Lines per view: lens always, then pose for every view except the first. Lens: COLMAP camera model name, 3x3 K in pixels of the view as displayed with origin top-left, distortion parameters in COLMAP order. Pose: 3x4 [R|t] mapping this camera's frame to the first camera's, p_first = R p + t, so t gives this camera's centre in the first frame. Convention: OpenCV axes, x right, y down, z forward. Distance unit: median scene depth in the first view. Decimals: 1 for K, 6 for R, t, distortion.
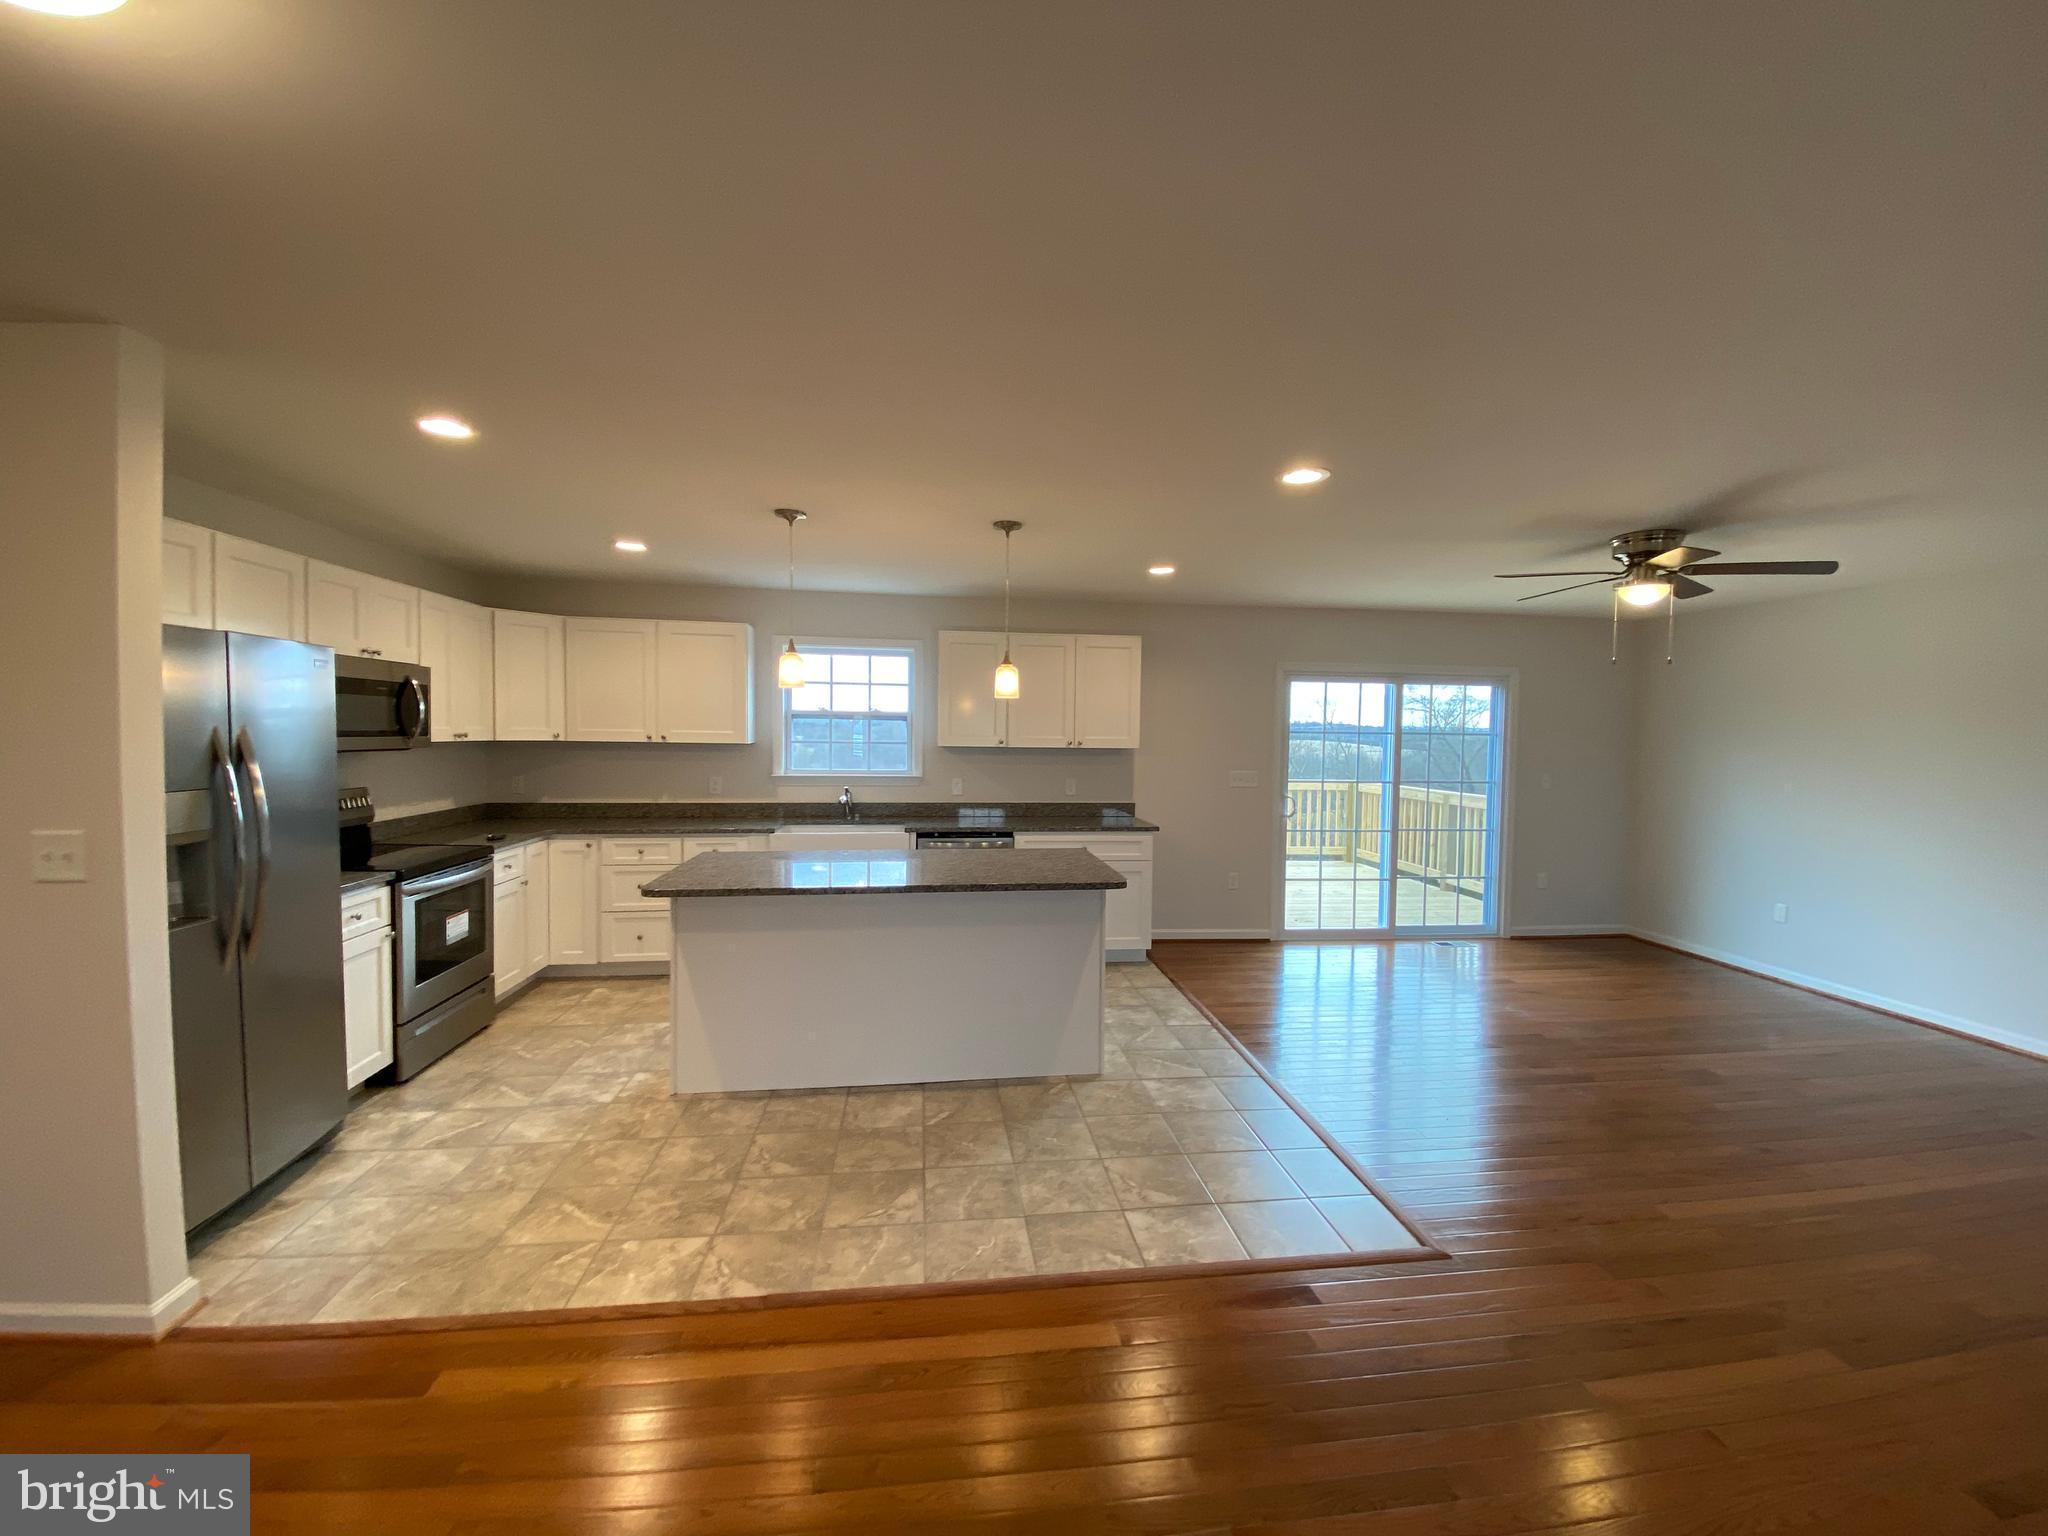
lens RADIAL K [[824.2, 0, 1024.0], [0, 824.2, 768.0], [0, 0, 1]] dist [0.023413, -0.021481]
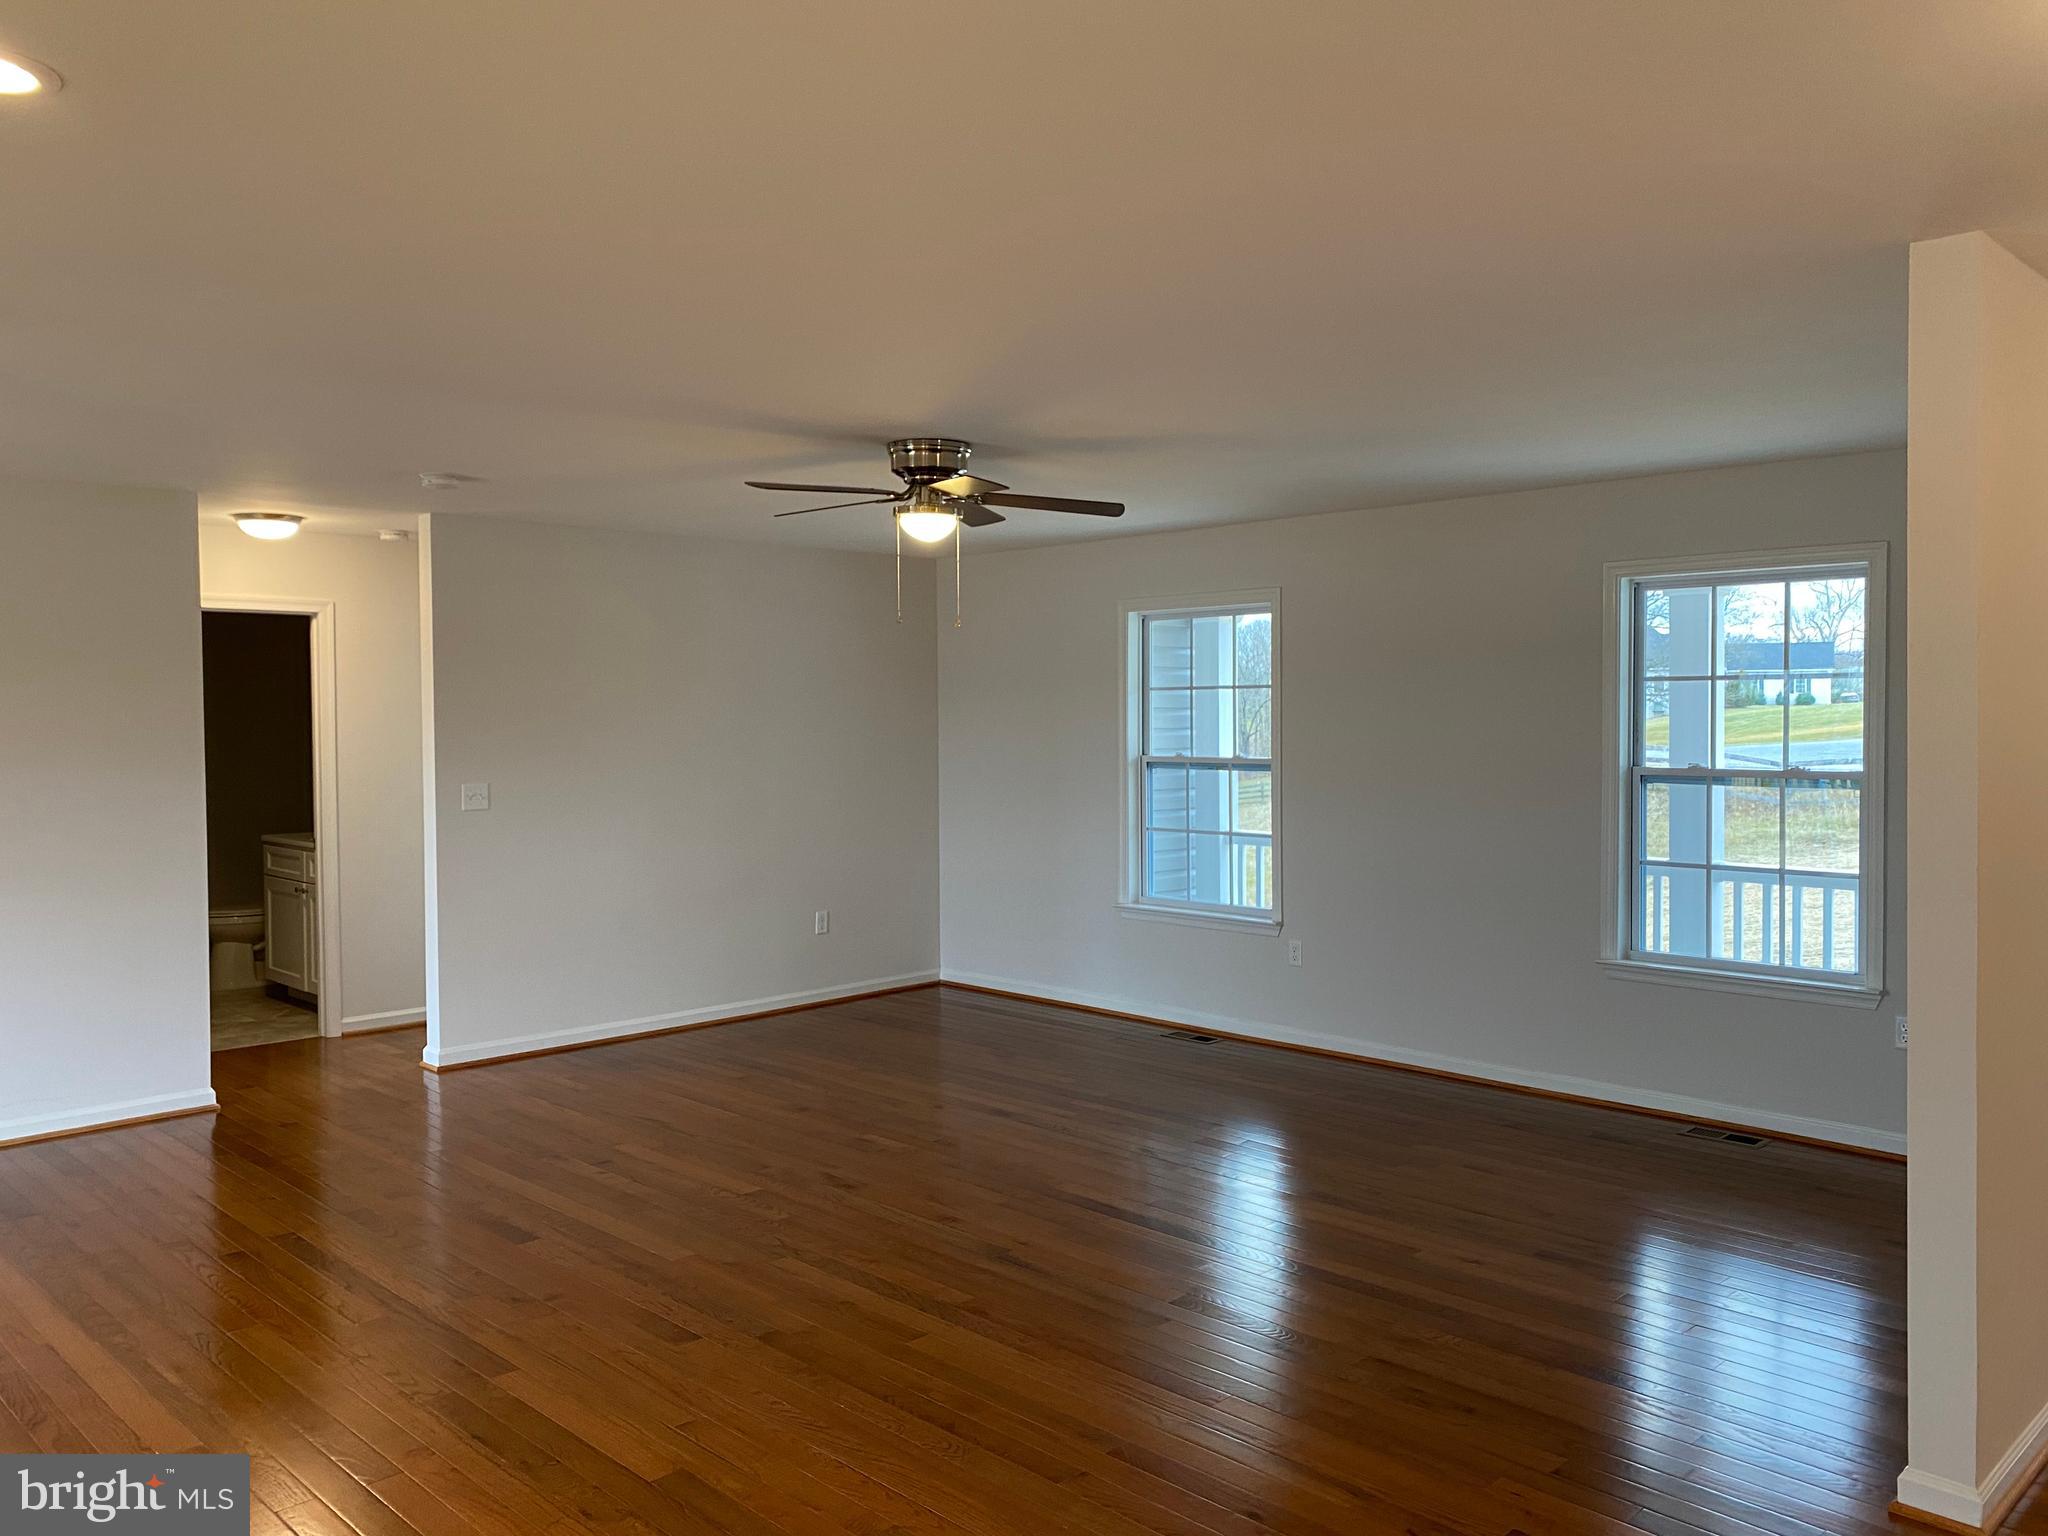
lens RADIAL K [[1564.2, 0, 1011.6], [0, 1564.2, 757.2], [0, 0, 1]] dist [0.053086, -0.056855]
pose [[-0.605286, -0.035566, 0.795213, -0.320876], [0.028723, 0.997375, 0.066471, -0.040331], [-0.795490, 0.063075, -0.602675, 0.637439]]
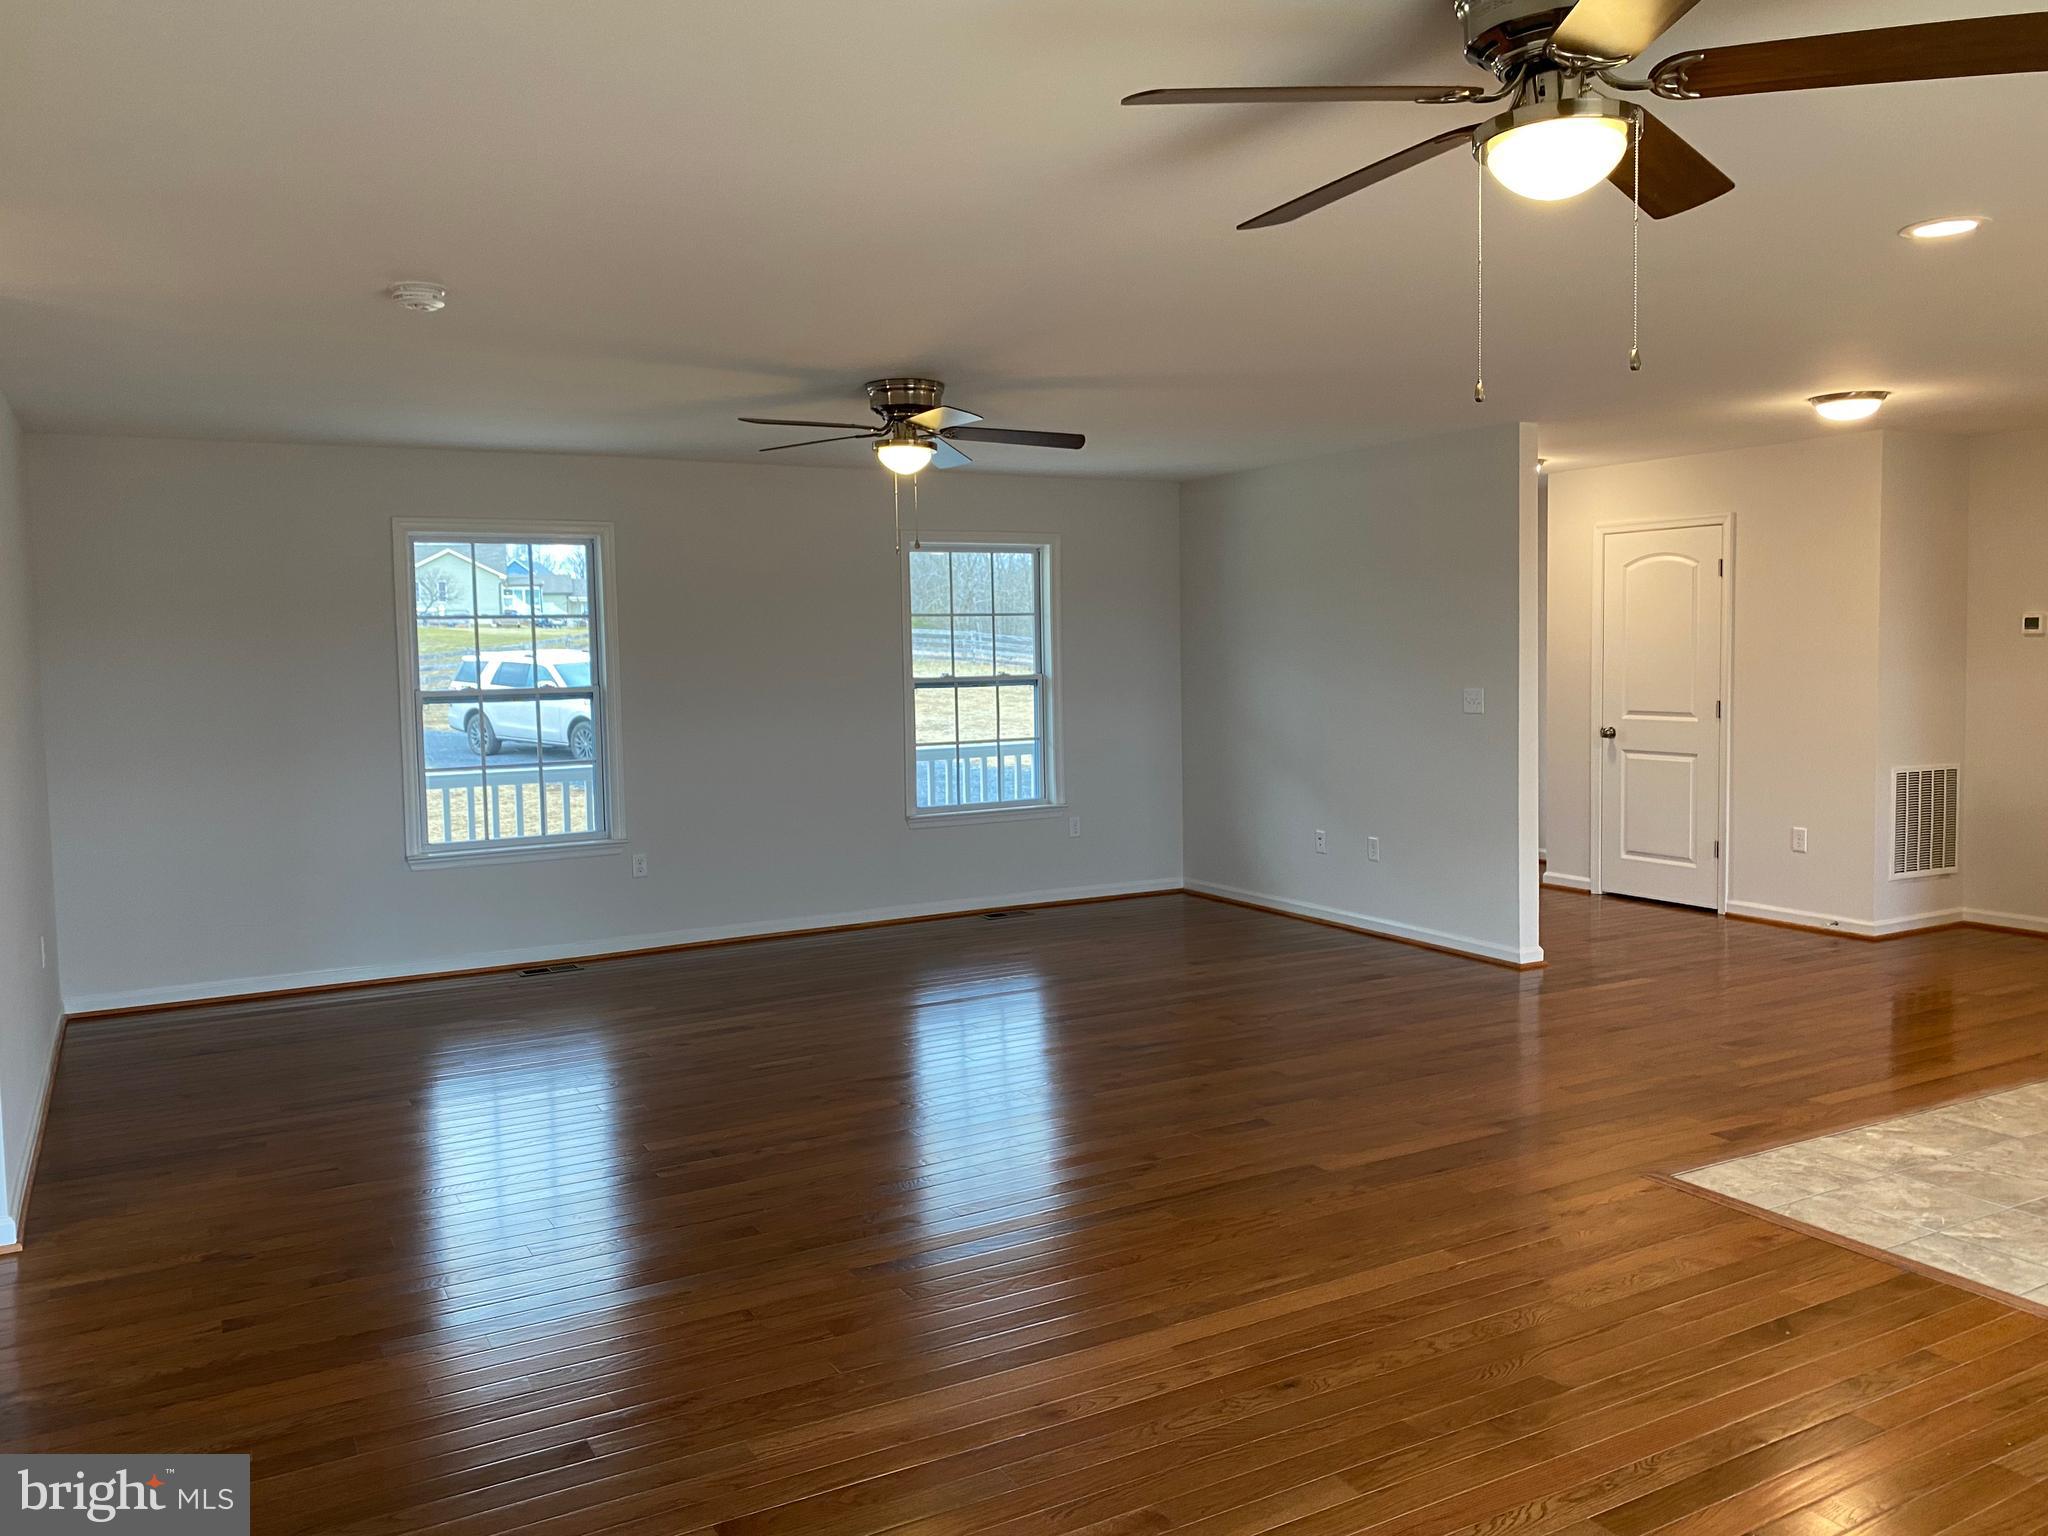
lens RADIAL K [[1564.2, 0, 1011.6], [0, 1564.2, 757.2], [0, 0, 1]] dist [0.053086, -0.056855]
pose [[-0.931226, 0.029760, -0.363224, 0.882328], [-0.009940, 0.994215, 0.106943, -0.034301], [0.364305, 0.103198, -0.925544, 1.138796]]
